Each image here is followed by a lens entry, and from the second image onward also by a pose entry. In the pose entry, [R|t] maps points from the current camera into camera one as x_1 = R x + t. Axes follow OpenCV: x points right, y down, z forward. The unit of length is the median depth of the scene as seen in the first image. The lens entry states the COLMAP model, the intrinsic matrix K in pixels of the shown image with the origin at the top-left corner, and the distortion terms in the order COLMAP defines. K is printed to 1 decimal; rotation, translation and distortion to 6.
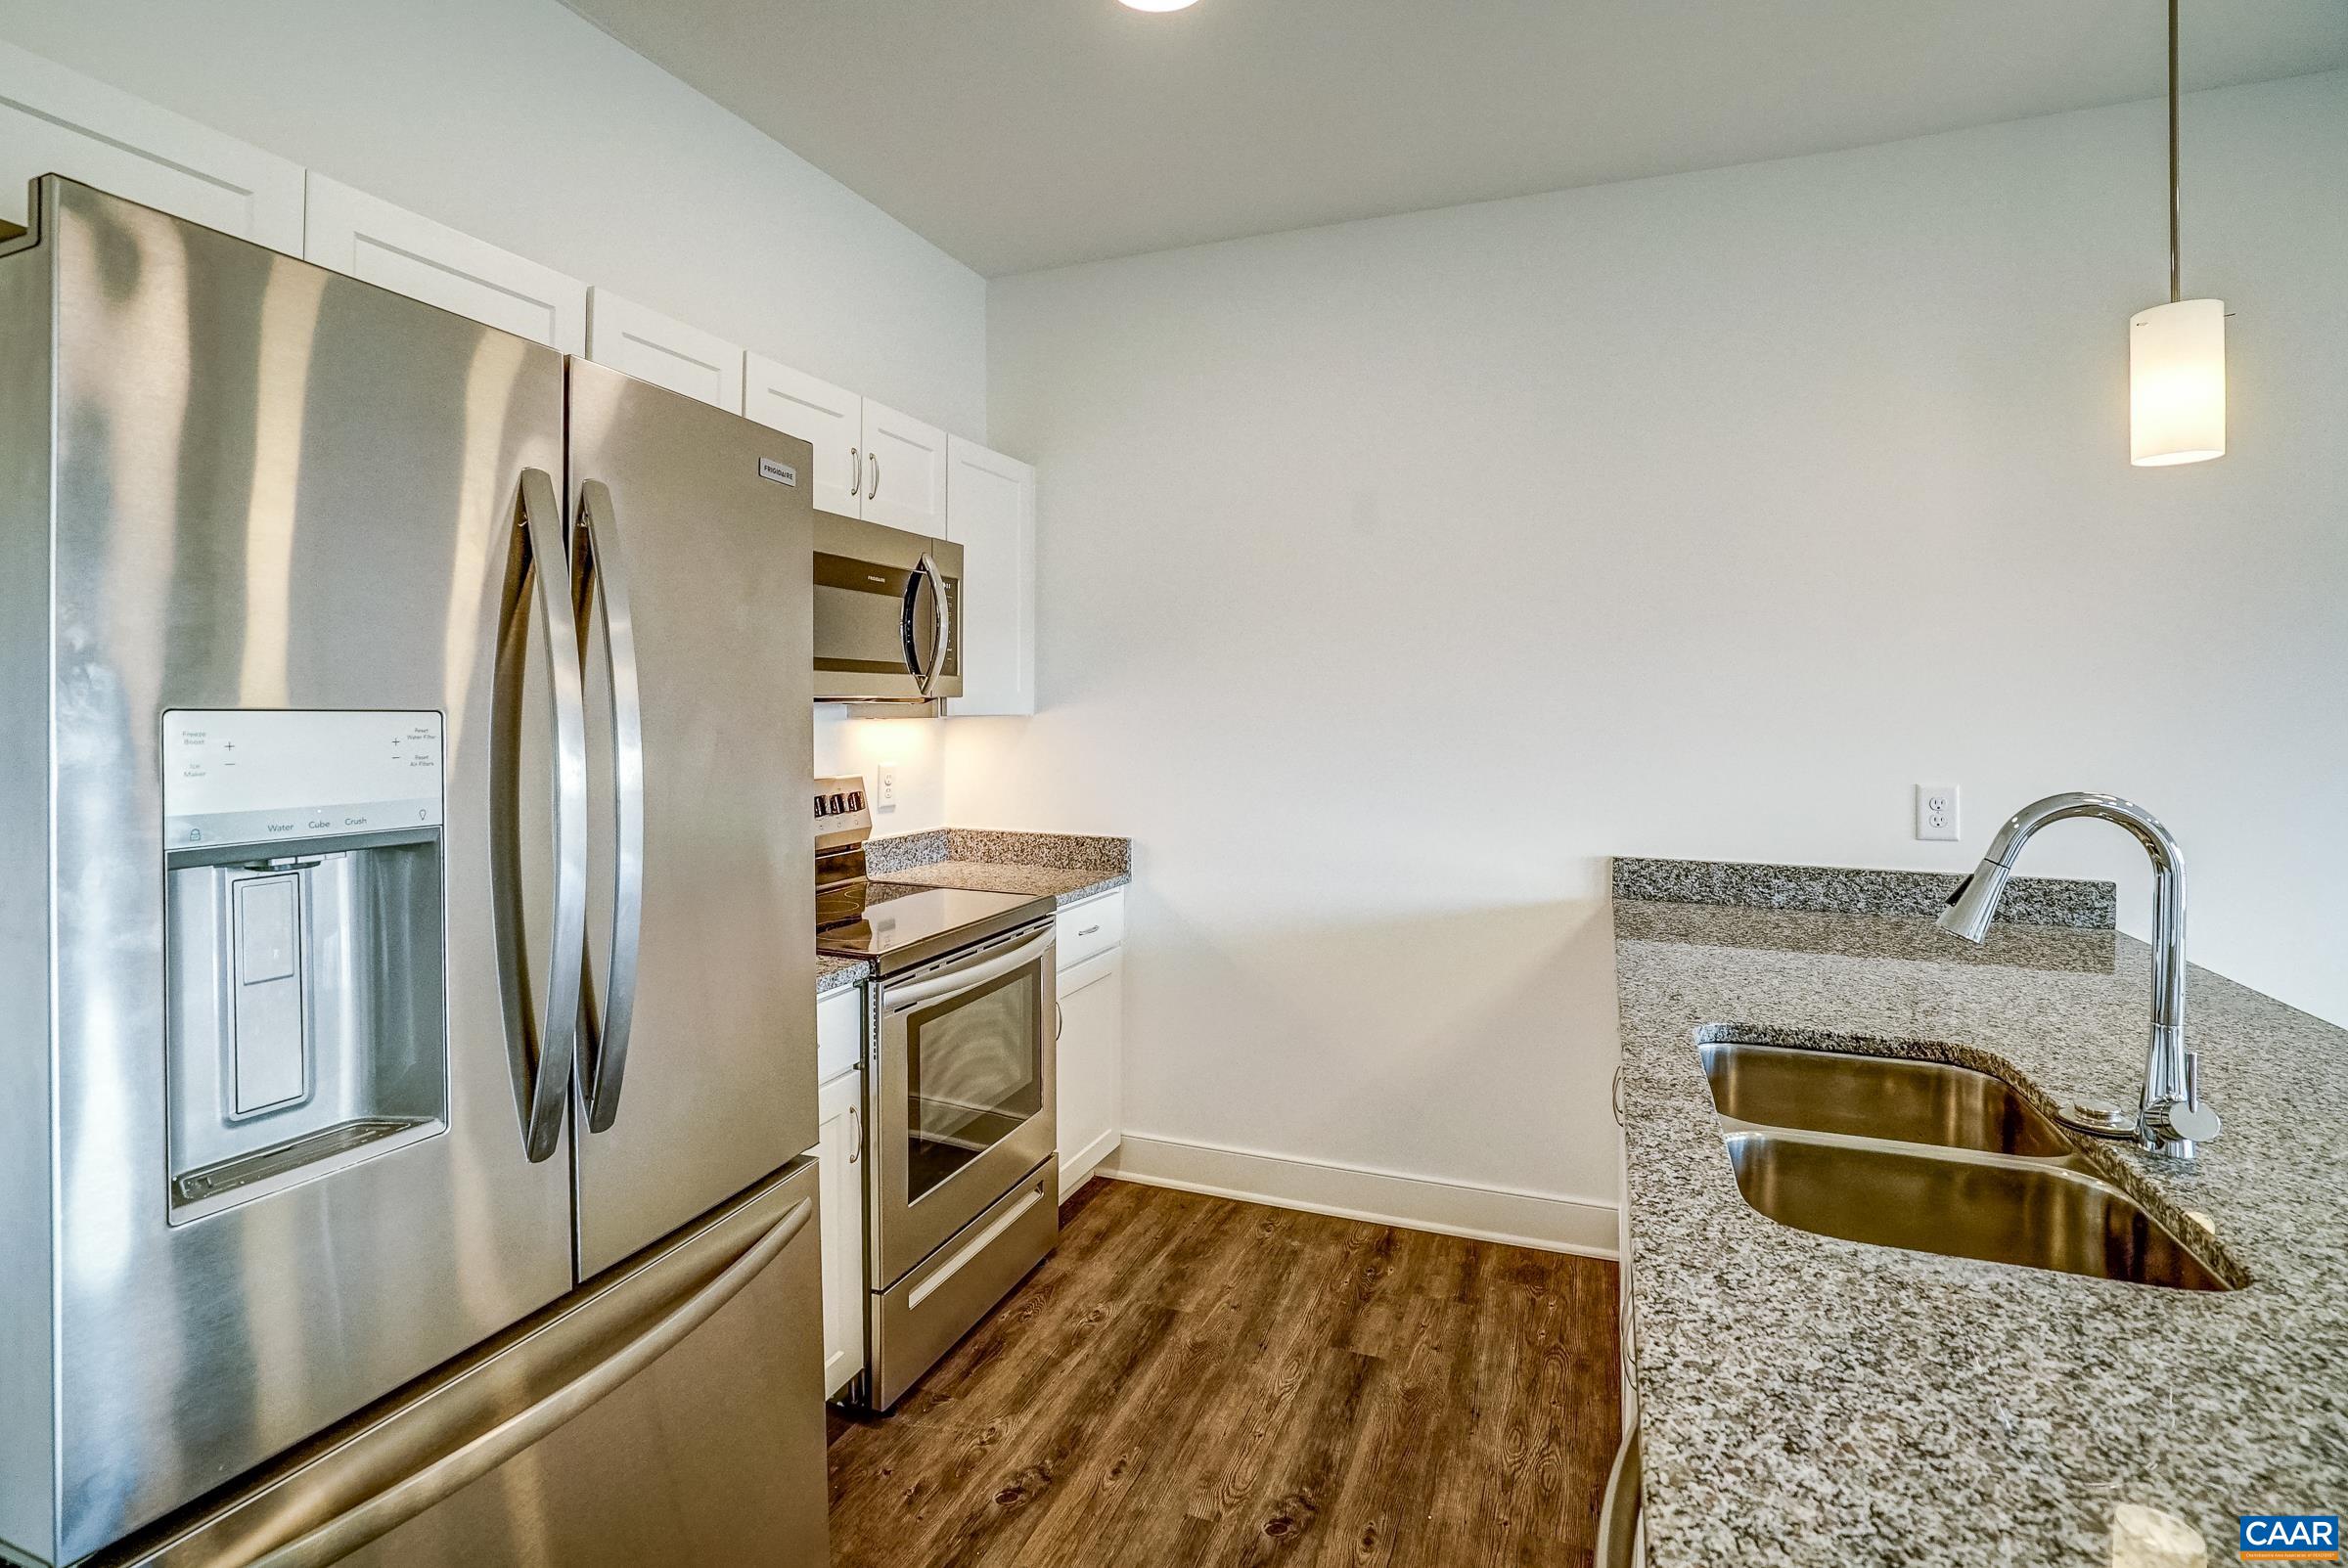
lens RADIAL K [[1119.0, 0, 1153.0], [0, 1119.0, 707.3], [0, 0, 1]] dist [-0.056416, 0.021093]
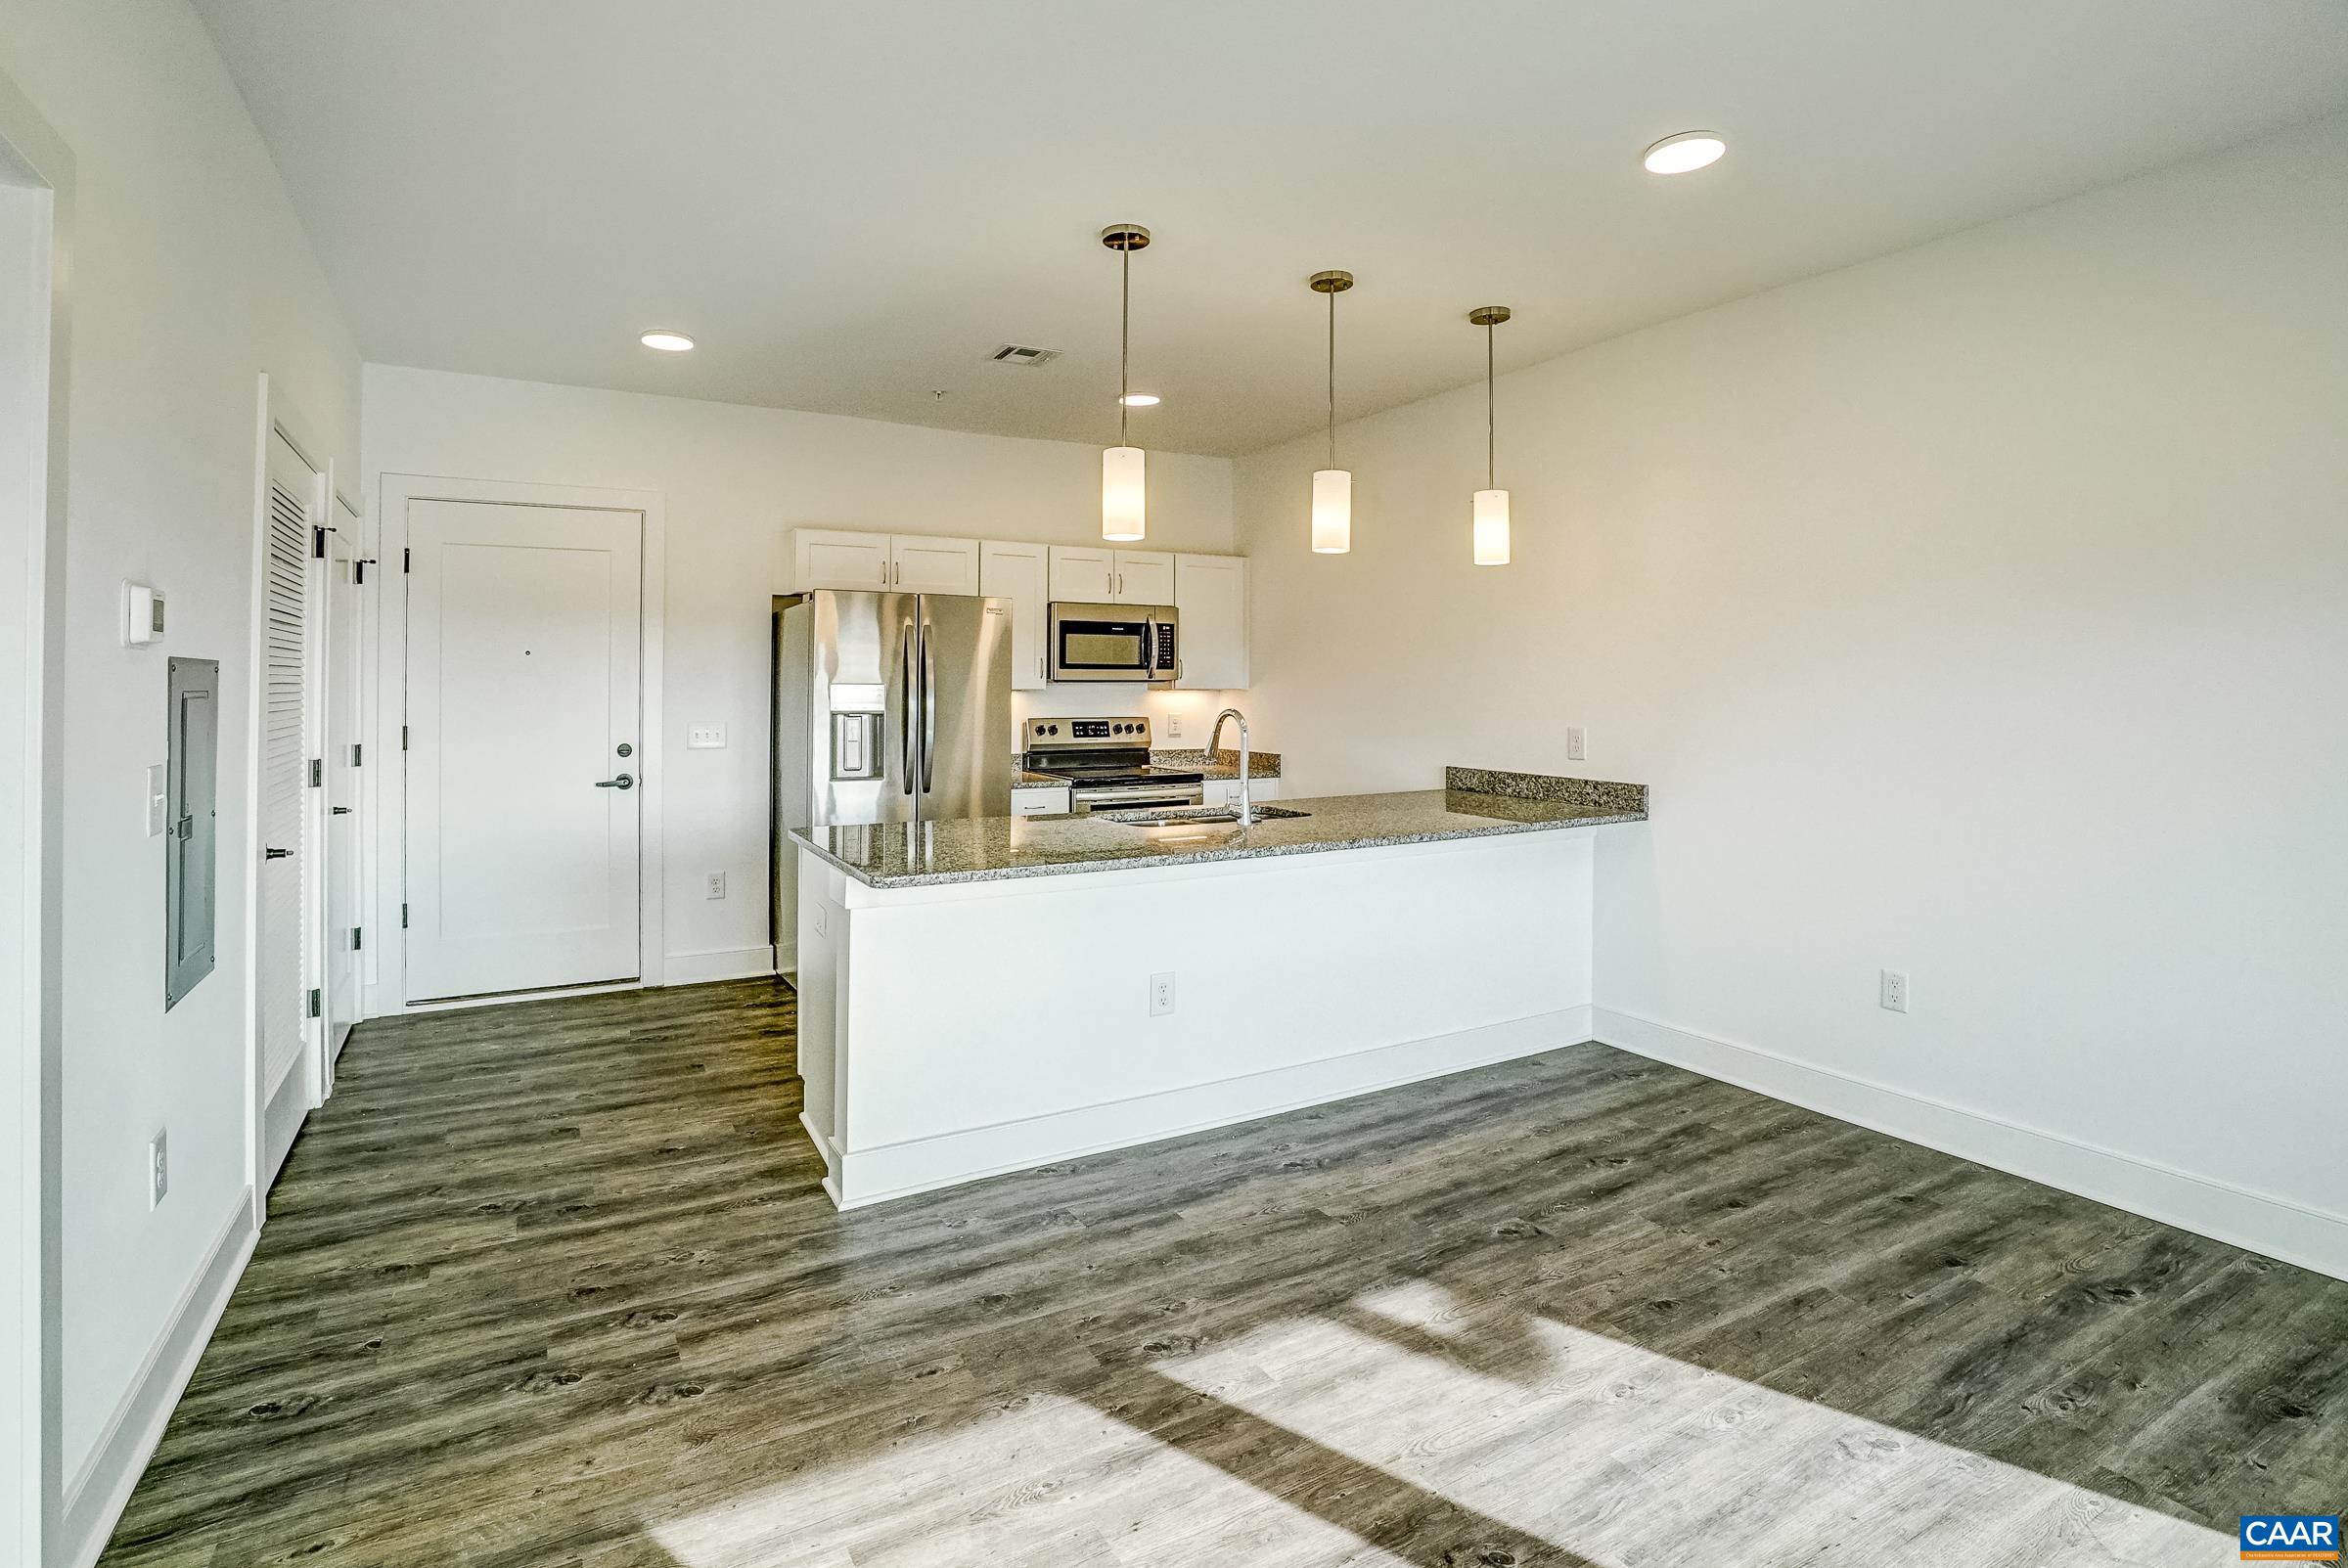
lens RADIAL K [[1126.9, 0, 1146.1], [0, 1126.9, 695.4], [0, 0, 1]] dist [-0.052469, 0.014957]
pose [[0.776074, 0.002300, -0.630638, 1.380771], [0.000189, 0.999992, 0.003880, 0.015713], [0.630642, -0.003131, 0.776067, -0.839180]]
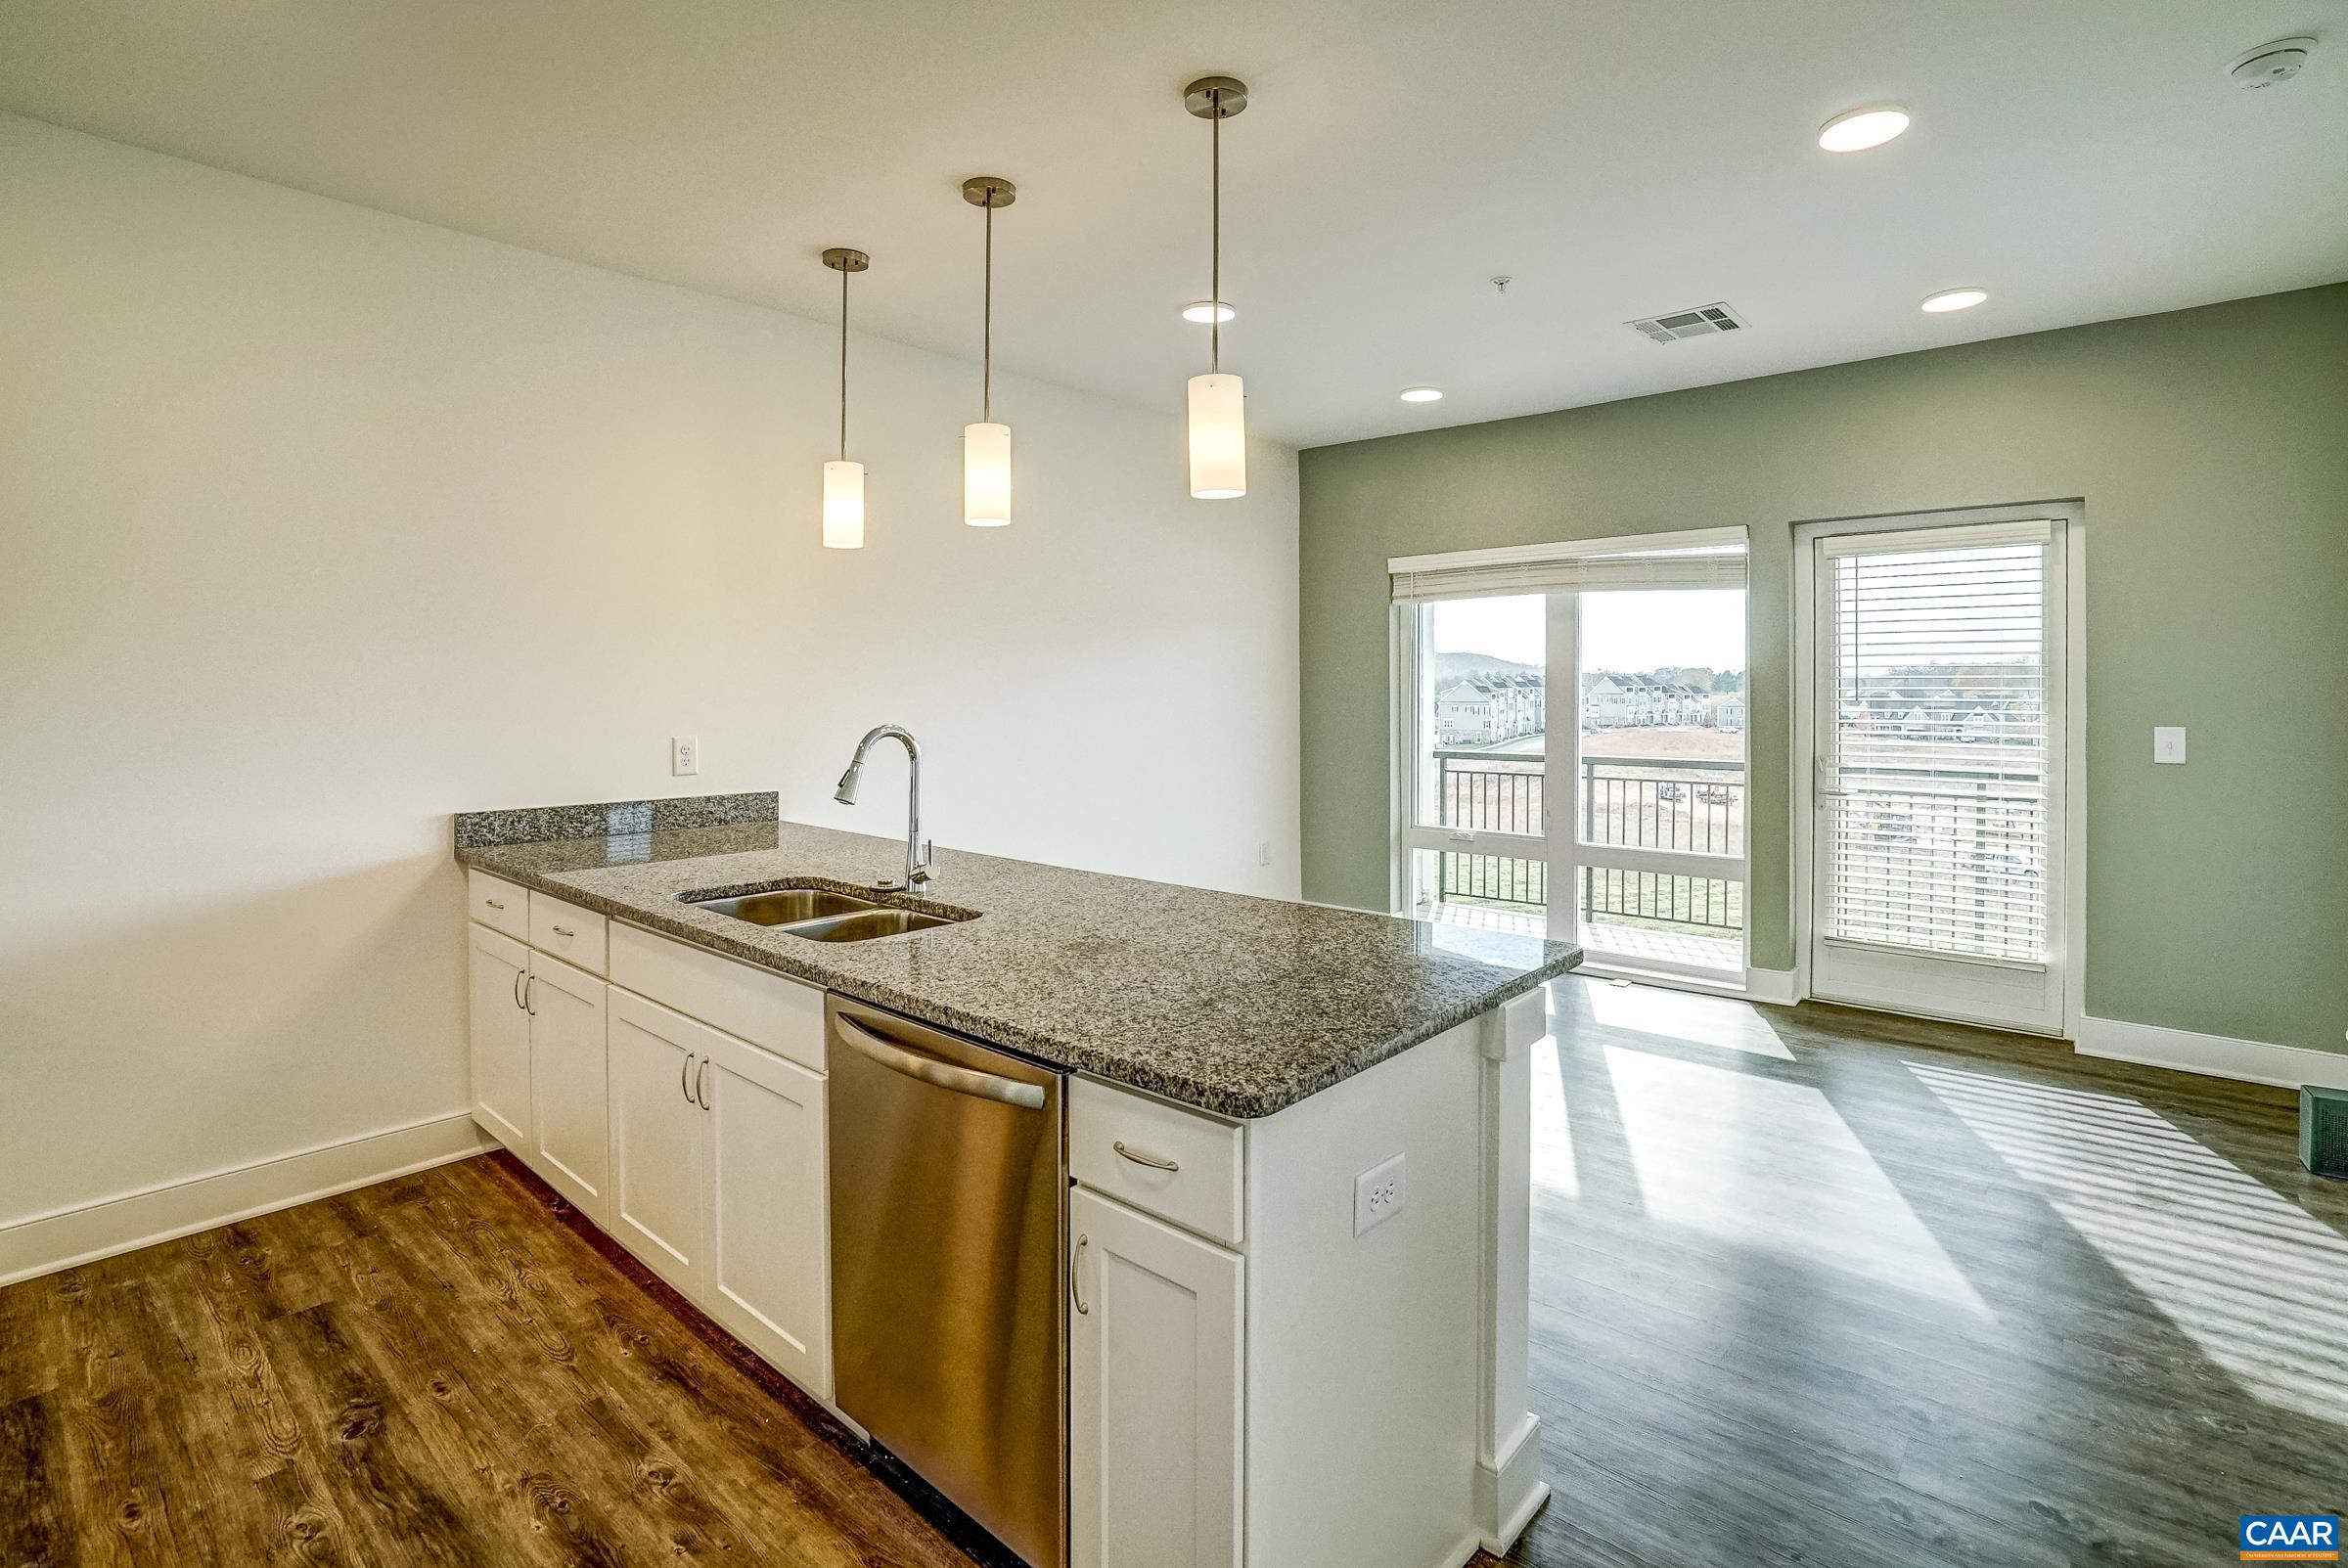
lens RADIAL K [[1126.9, 0, 1146.1], [0, 1126.9, 695.4], [0, 0, 1]] dist [-0.052469, 0.014957]
pose [[0.348521, -0.014192, 0.937194, -0.495580], [0.003468, 0.999898, 0.013852, -0.003752], [-0.937295, -0.001577, 0.348534, -0.104444]]
